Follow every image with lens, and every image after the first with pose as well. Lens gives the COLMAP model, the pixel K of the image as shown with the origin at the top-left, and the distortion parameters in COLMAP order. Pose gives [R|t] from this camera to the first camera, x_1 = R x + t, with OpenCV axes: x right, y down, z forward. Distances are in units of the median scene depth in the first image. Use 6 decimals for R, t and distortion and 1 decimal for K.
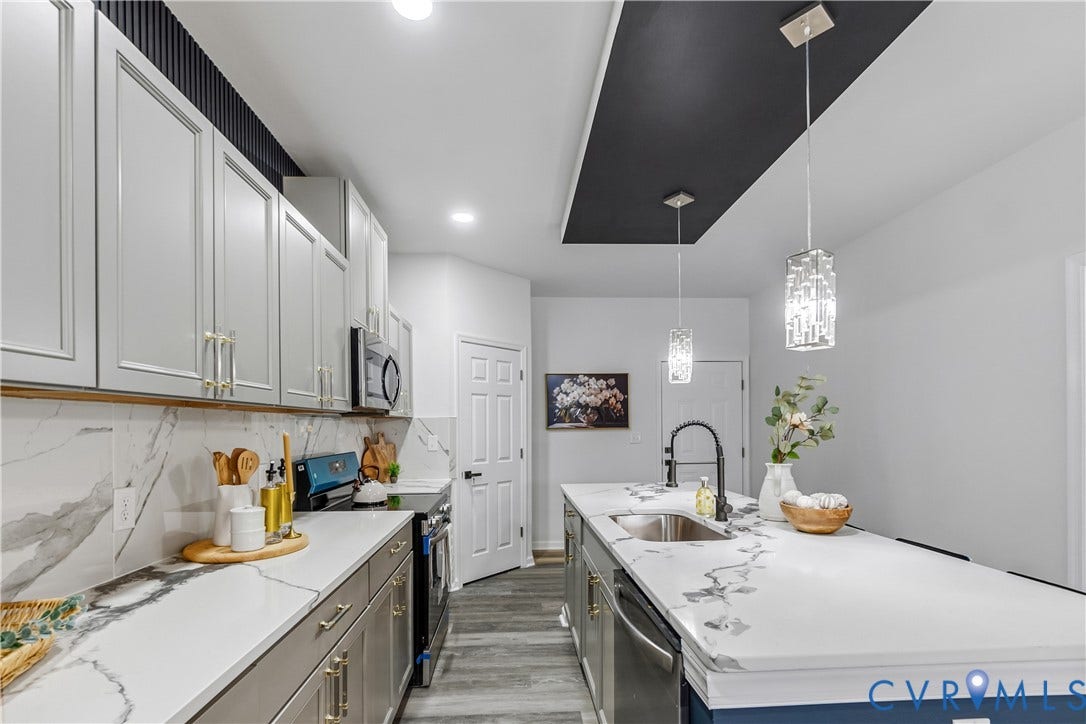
lens RADIAL K [[484.9, 0, 545.3], [0, 484.9, 428.1], [0, 0, 1]] dist [-0.001049, 0.000304]
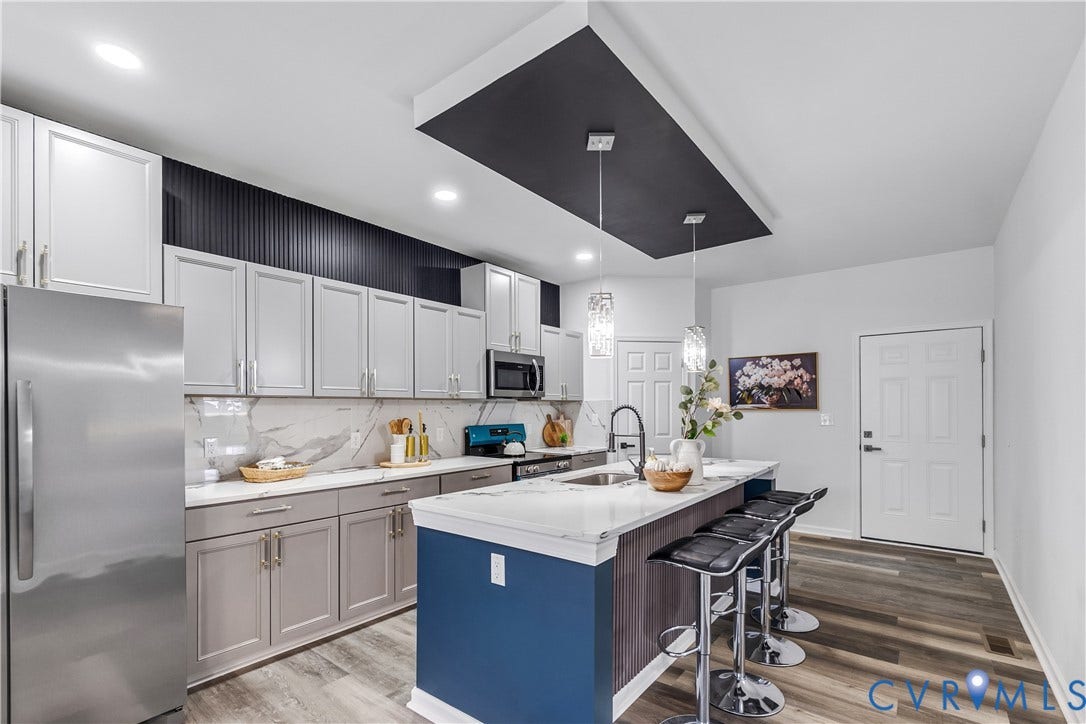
lens RADIAL K [[484.9, 0, 553.6], [0, 484.9, 409.5], [0, 0, 1]] dist [-0.001049, 0.000304]
pose [[0.760636, 0.006954, -0.649141, 0.402258], [-0.003808, 0.999973, 0.006251, -0.003692], [0.649167, -0.002283, 0.760642, -0.066524]]
